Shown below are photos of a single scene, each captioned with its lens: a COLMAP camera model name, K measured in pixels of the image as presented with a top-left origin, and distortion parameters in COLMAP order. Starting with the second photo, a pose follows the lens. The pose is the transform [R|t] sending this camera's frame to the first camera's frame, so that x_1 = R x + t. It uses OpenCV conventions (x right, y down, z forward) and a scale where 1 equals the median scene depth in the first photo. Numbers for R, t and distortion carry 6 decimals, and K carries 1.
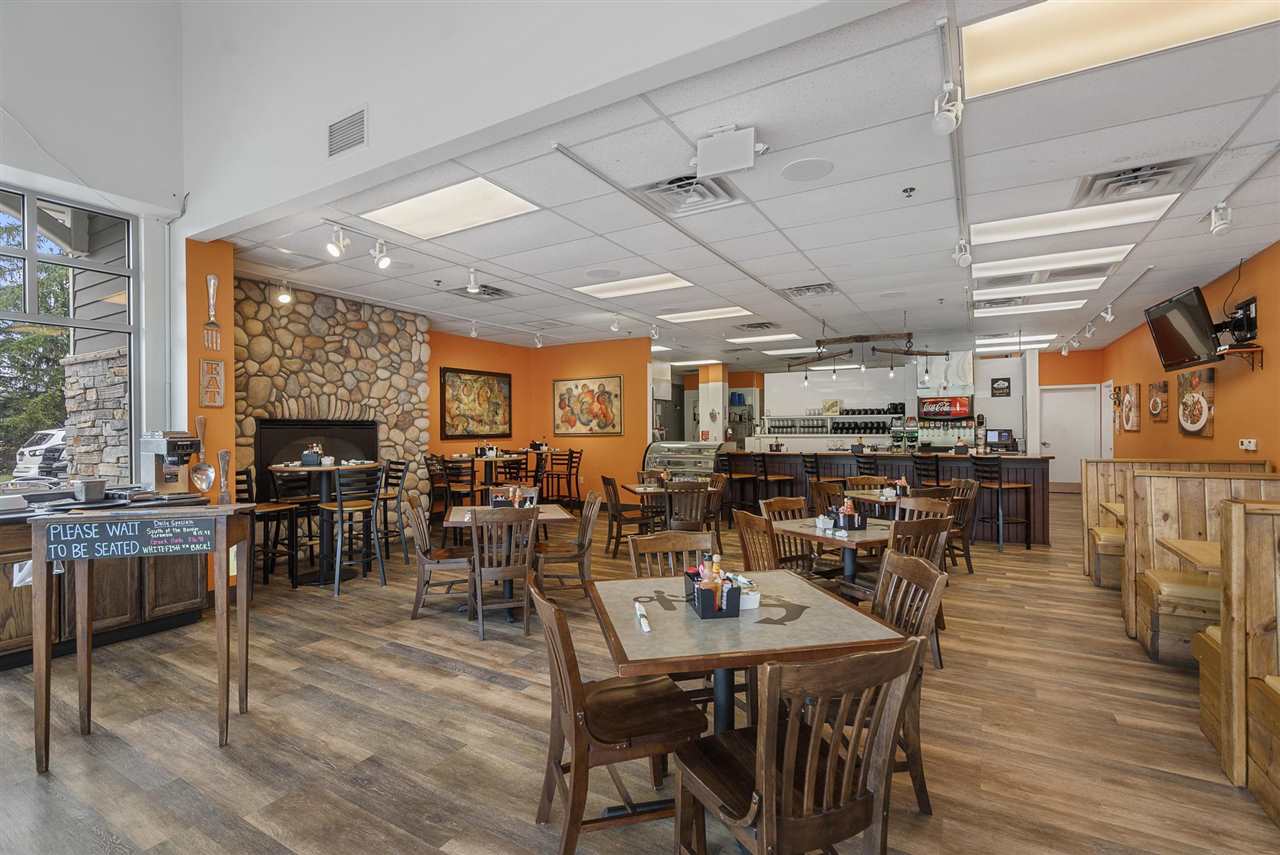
lens RADIAL K [[580.0, 0, 634.2], [0, 580.0, 430.8], [0, 0, 1]] dist [-0.006832, 0.000515]
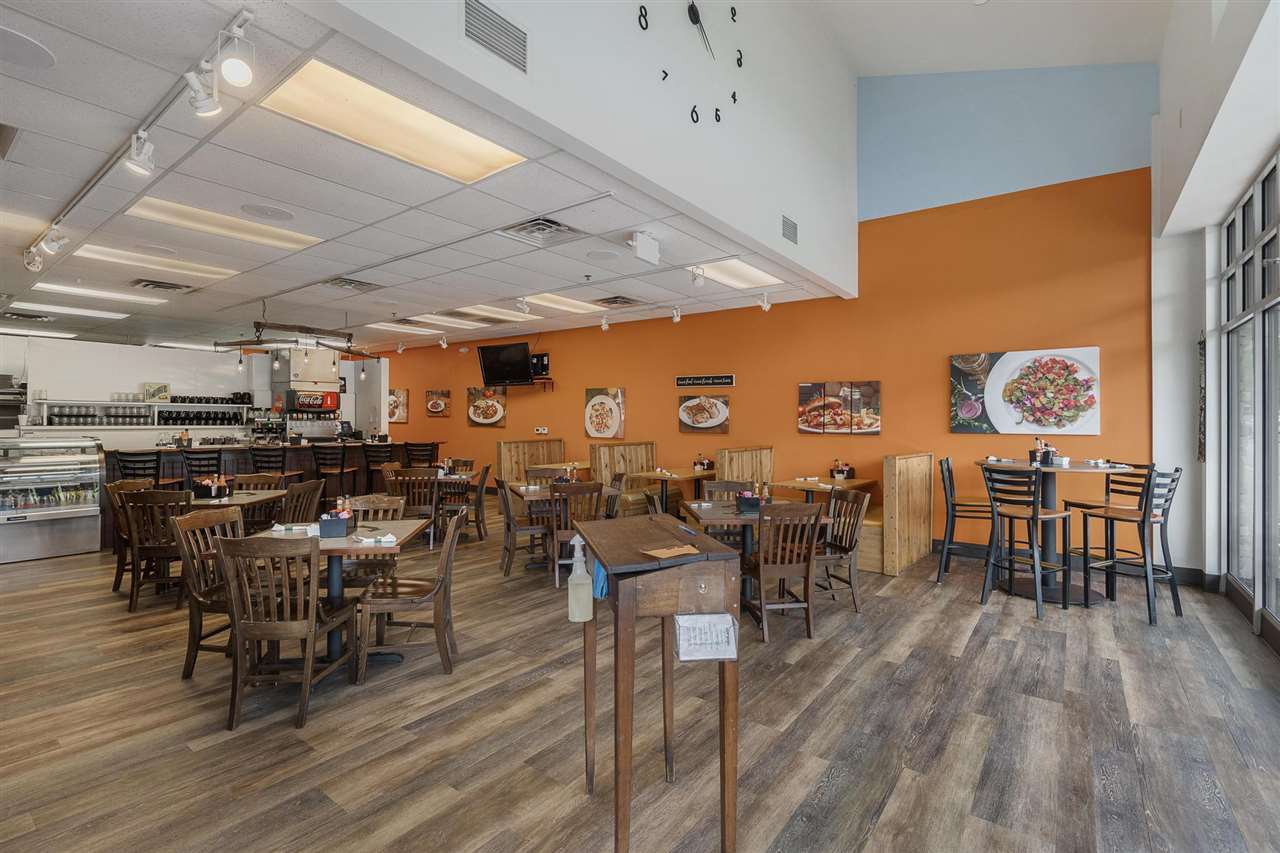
lens RADIAL K [[580.0, 0, 644.9], [0, 580.0, 415.3], [0, 0, 1]] dist [-0.006832, 0.000515]
pose [[0.109004, 0.014467, 0.993936, -0.604500], [-0.004510, 0.999891, -0.014059, -0.000806], [-0.994031, -0.002950, 0.109058, 0.355395]]
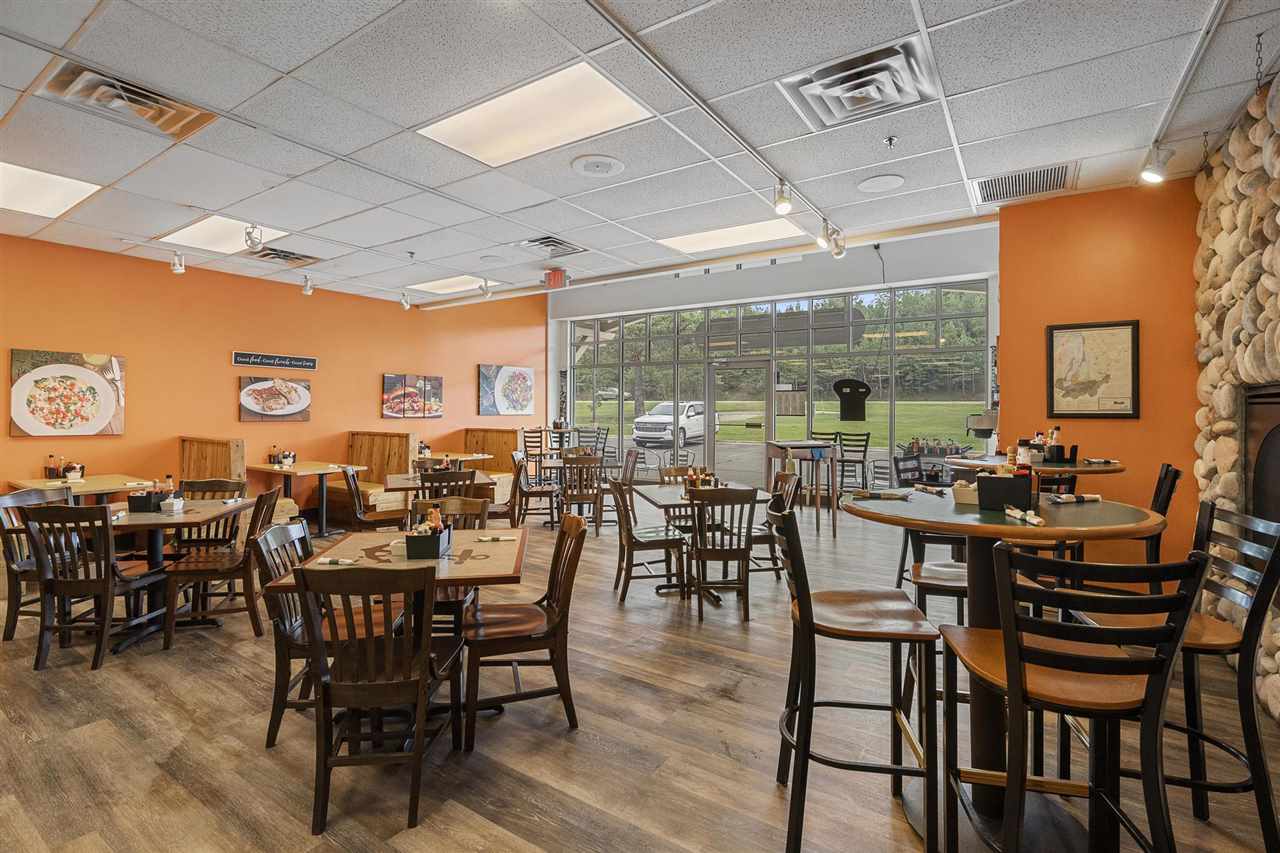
lens RADIAL K [[580.0, 0, 636.3], [0, 580.0, 415.3], [0, 0, 1]] dist [-0.006832, 0.000515]
pose [[-0.998222, 0.003269, 0.059513, -0.111493], [0.003977, 0.999923, 0.011782, -0.002068], [-0.059470, 0.011998, -0.998158, 1.343522]]
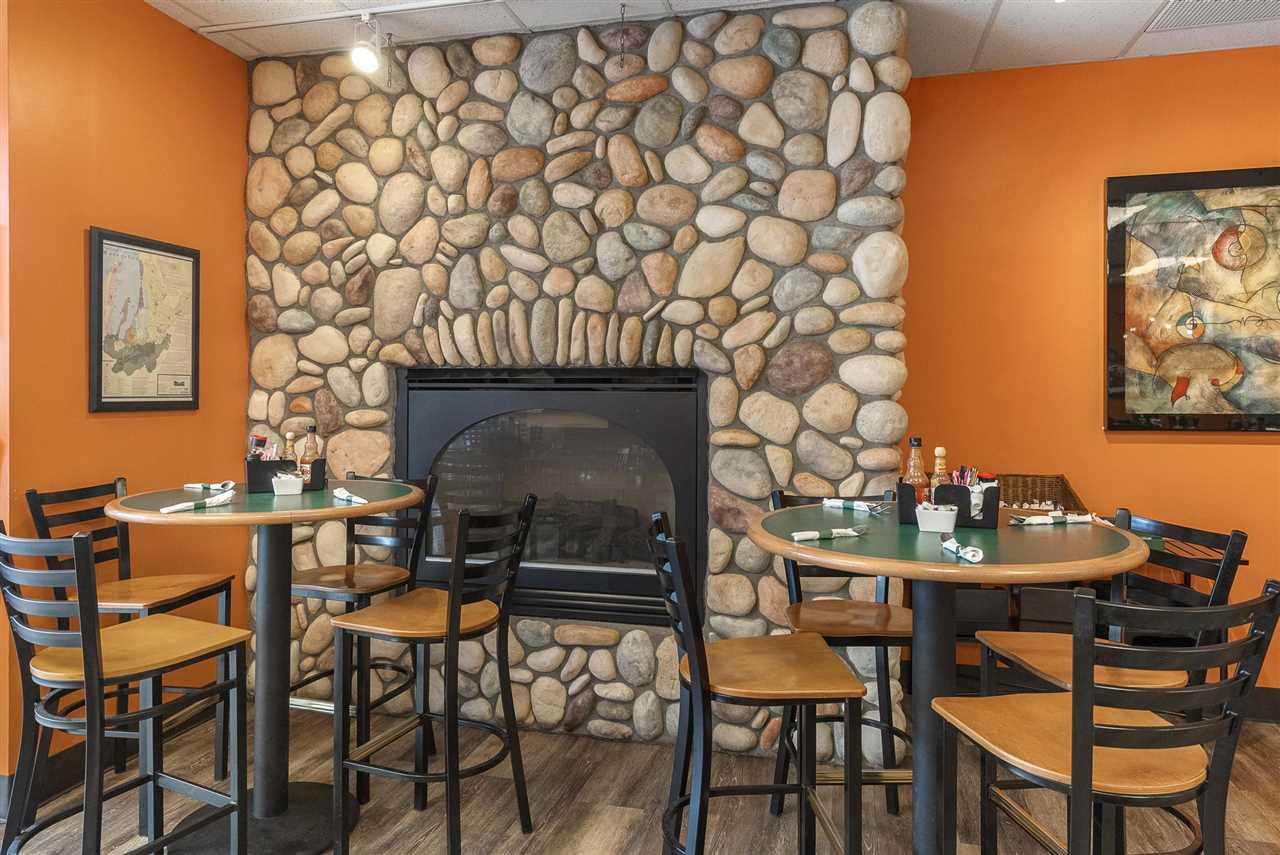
lens RADIAL K [[838.5, 0, 650.4], [0, 838.5, 398.3], [0, 0, 1]] dist [-0.000372, -0.001541]
pose [[0.287518, 0.011466, -0.957707, 0.003787], [-0.006957, 0.999927, 0.009883, -0.004080], [0.957750, 0.003821, 0.287576, 0.841177]]
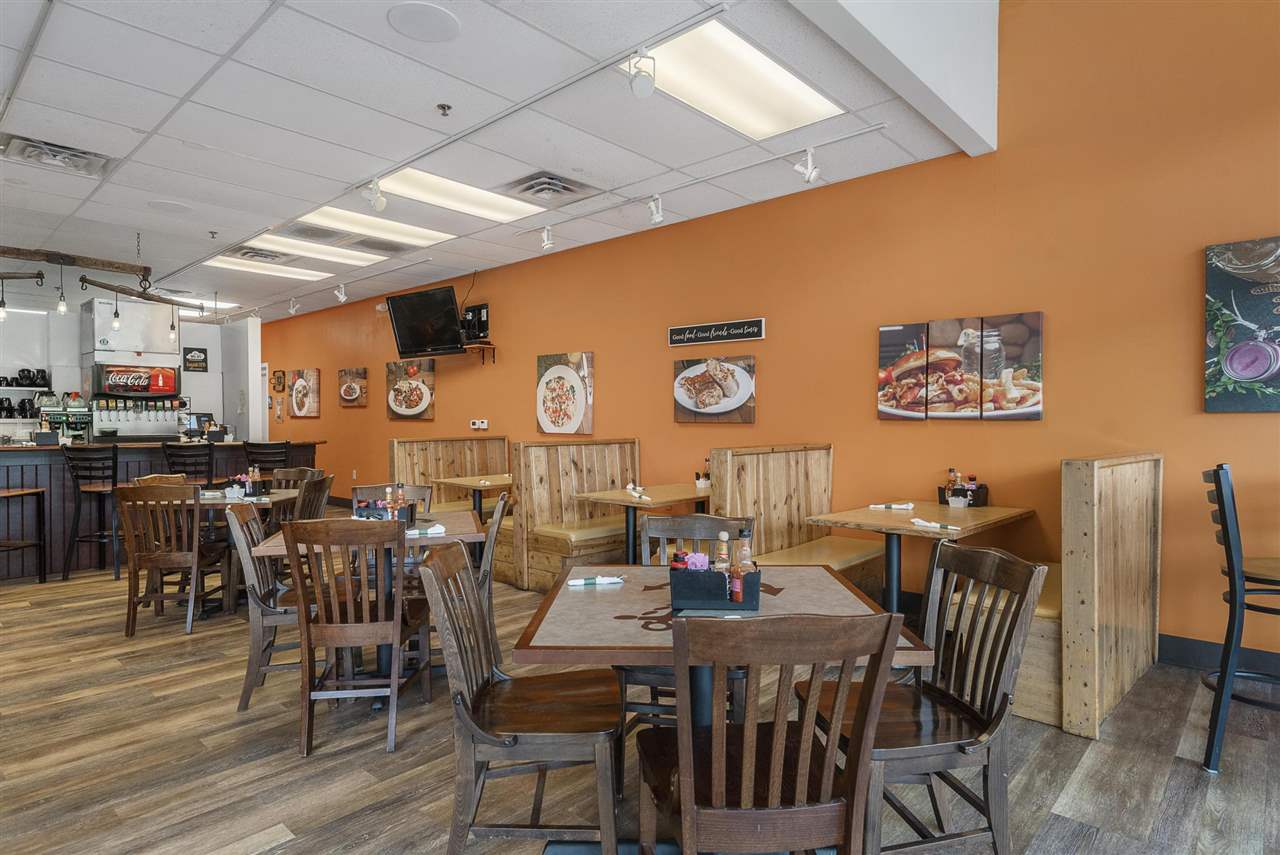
lens RADIAL K [[702.6, 0, 646.1], [0, 702.6, 430.2], [0, 0, 1]] dist [0.008302, -0.001428]
pose [[0.202479, -0.006197, 0.979267, -0.244459], [0.001423, 0.999981, 0.006033, 0.021319], [-0.979286, 0.000172, 0.202484, 0.275562]]
